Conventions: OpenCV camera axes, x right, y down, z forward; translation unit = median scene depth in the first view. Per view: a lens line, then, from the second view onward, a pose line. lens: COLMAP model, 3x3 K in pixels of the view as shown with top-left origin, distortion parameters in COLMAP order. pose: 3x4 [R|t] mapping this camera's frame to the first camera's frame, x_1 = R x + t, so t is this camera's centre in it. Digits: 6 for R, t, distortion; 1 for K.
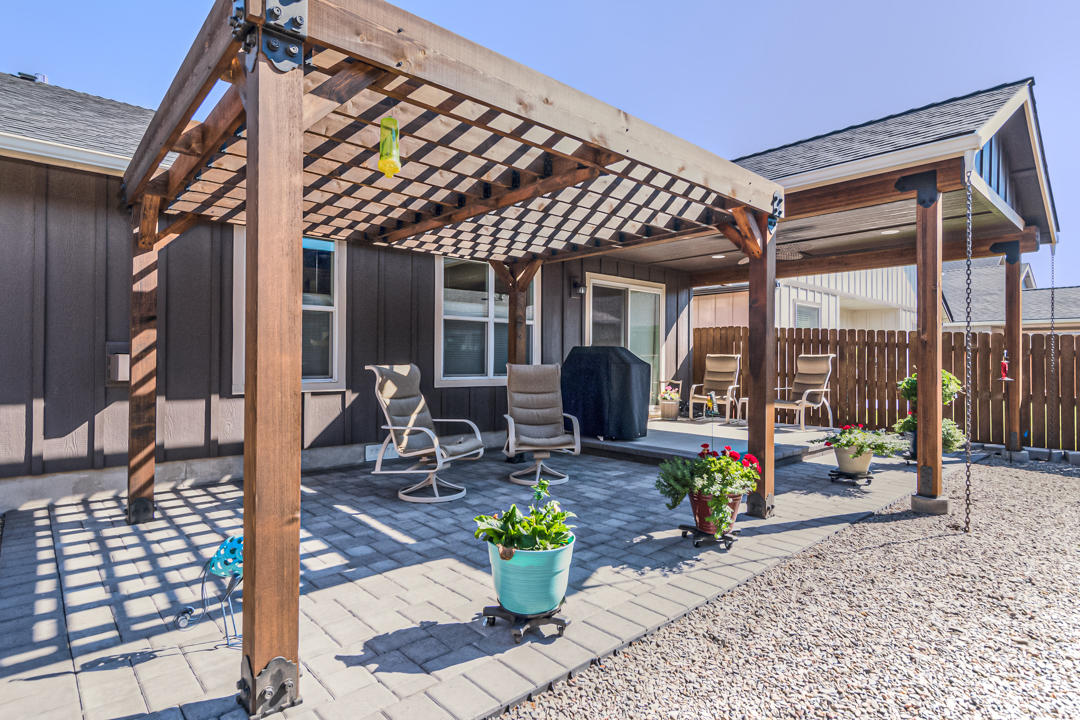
lens RADIAL K [[569.6, 0, 538.5], [0, 569.6, 358.6], [0, 0, 1]] dist [-0.003405, 0.001366]
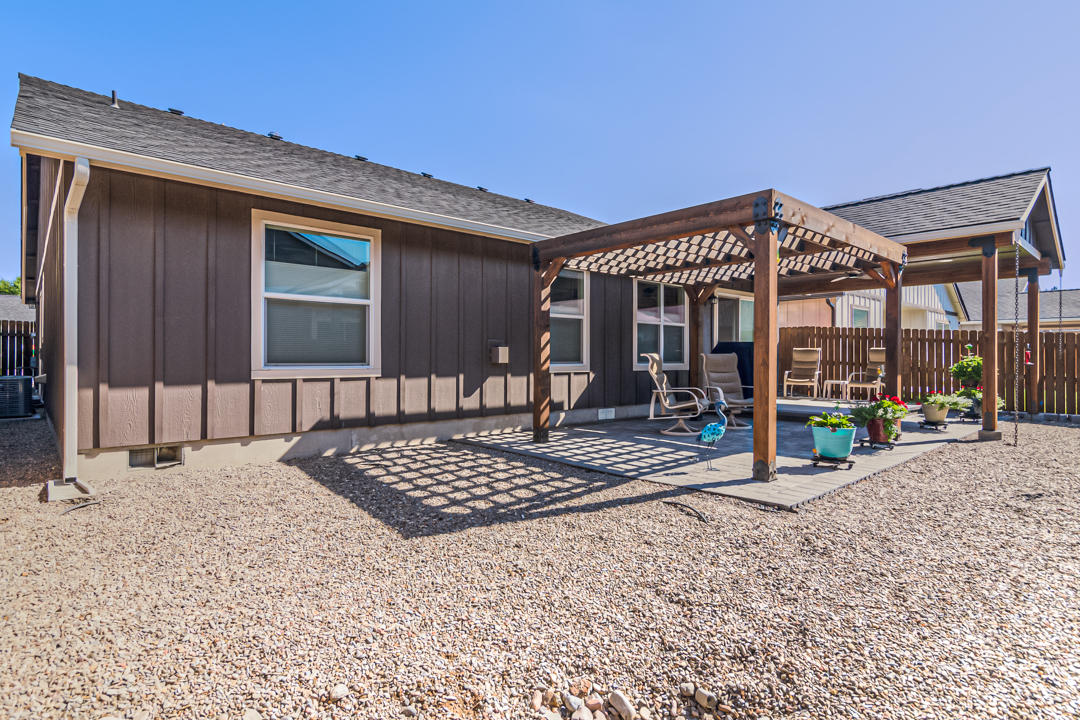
lens RADIAL K [[569.6, 0, 538.5], [0, 569.6, 358.6], [0, 0, 1]] dist [-0.003405, 0.001366]
pose [[0.999996, -0.002496, 0.001495, -0.453490], [0.002489, 0.999985, 0.004908, 0.013385], [-0.001507, -0.004904, 0.999987, -0.472752]]
